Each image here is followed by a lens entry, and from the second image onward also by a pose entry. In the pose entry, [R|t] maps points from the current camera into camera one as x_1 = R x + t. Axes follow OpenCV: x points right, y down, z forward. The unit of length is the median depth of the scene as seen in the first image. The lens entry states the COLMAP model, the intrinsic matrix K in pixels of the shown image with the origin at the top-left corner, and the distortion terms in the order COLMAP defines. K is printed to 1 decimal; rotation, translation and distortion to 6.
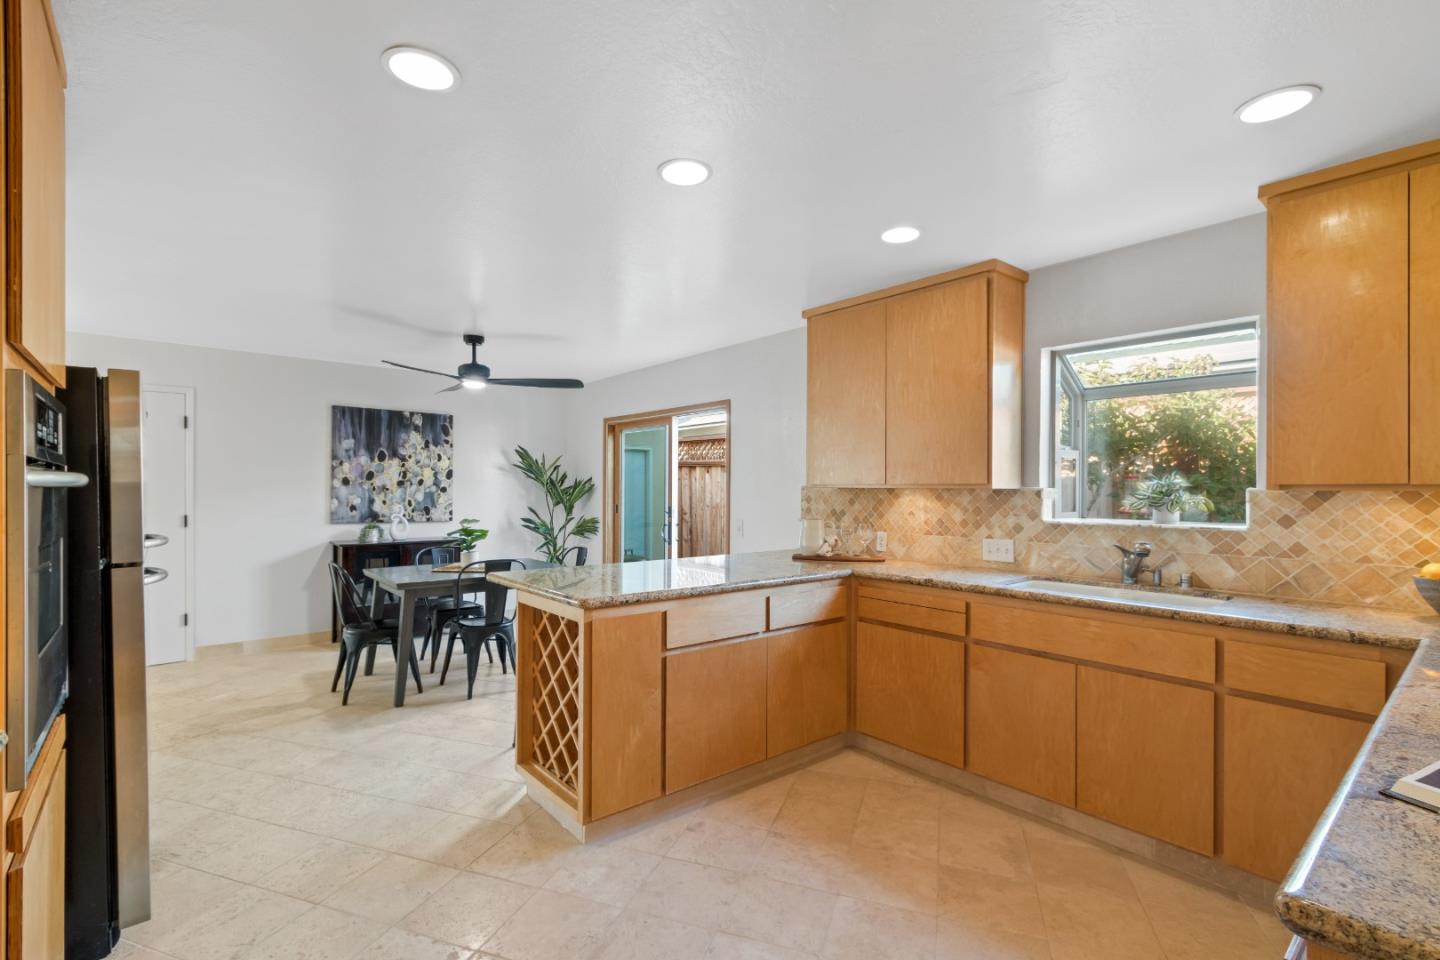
lens RADIAL K [[659.5, 0, 713.6], [0, 659.5, 488.9], [0, 0, 1]] dist [0.001555, 0.000095]
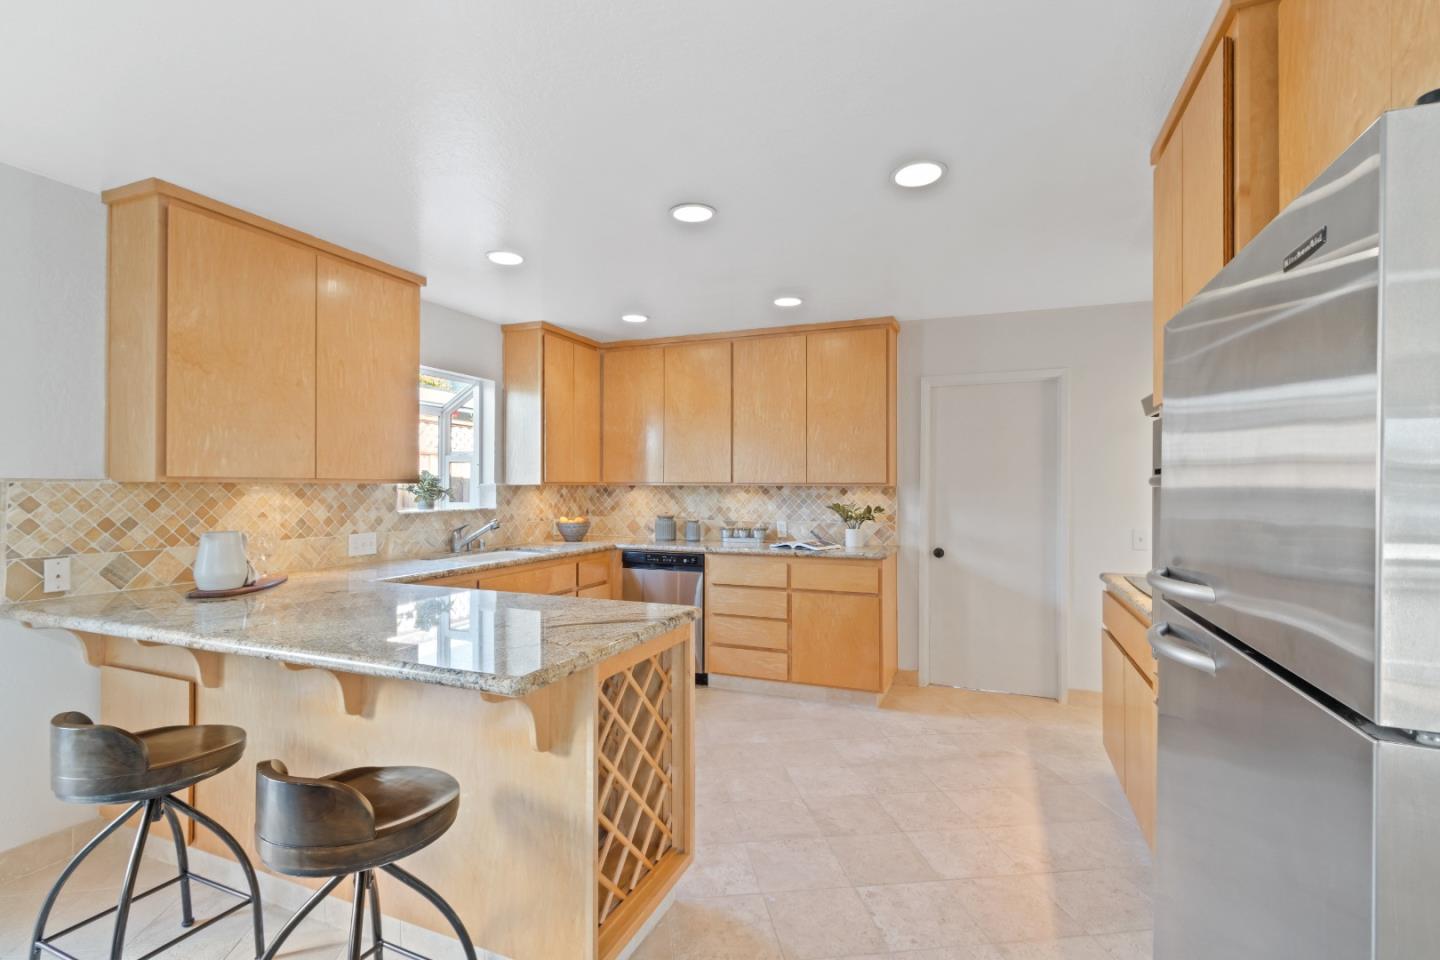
lens RADIAL K [[663.6, 0, 704.8], [0, 663.6, 480.5], [0, 0, 1]] dist [0.004999, -0.000065]
pose [[-0.450591, 0.000617, 0.892730, -0.419235], [-0.004405, 0.999986, -0.002914, -0.002740], [-0.892720, -0.005245, -0.450582, 0.575955]]
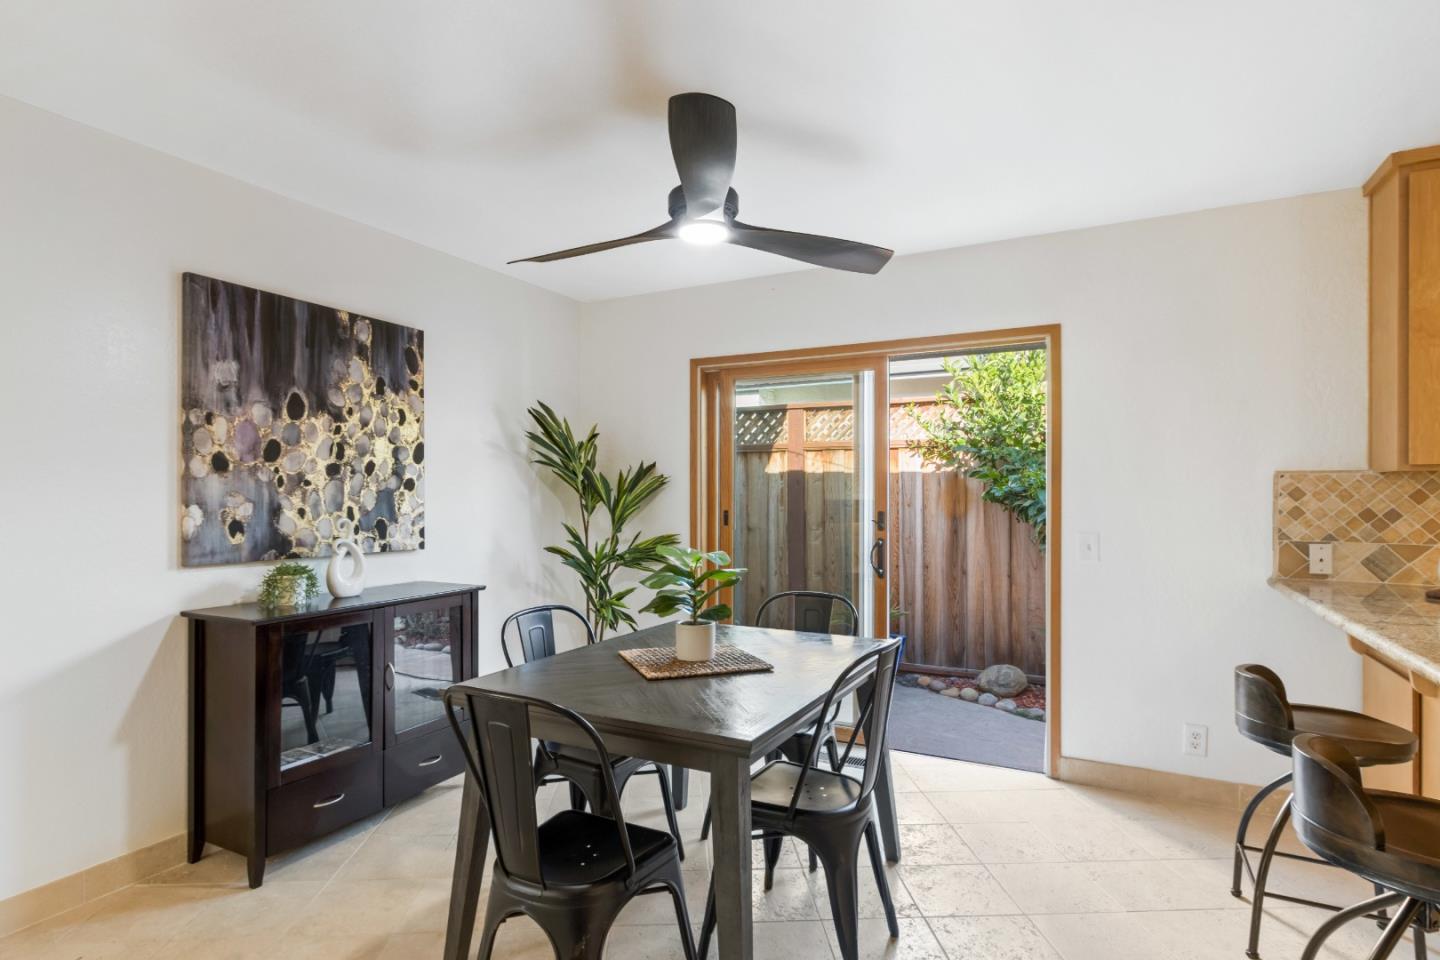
lens RADIAL K [[754.2, 0, 717.7], [0, 754.2, 493.8], [0, 0, 1]] dist [-0.000771, -0.000036]
pose [[0.924363, -0.006324, 0.381461, -0.438865], [0.006124, 0.999980, 0.001737, 0.008719], [-0.381464, 0.000730, 0.924383, 0.436648]]
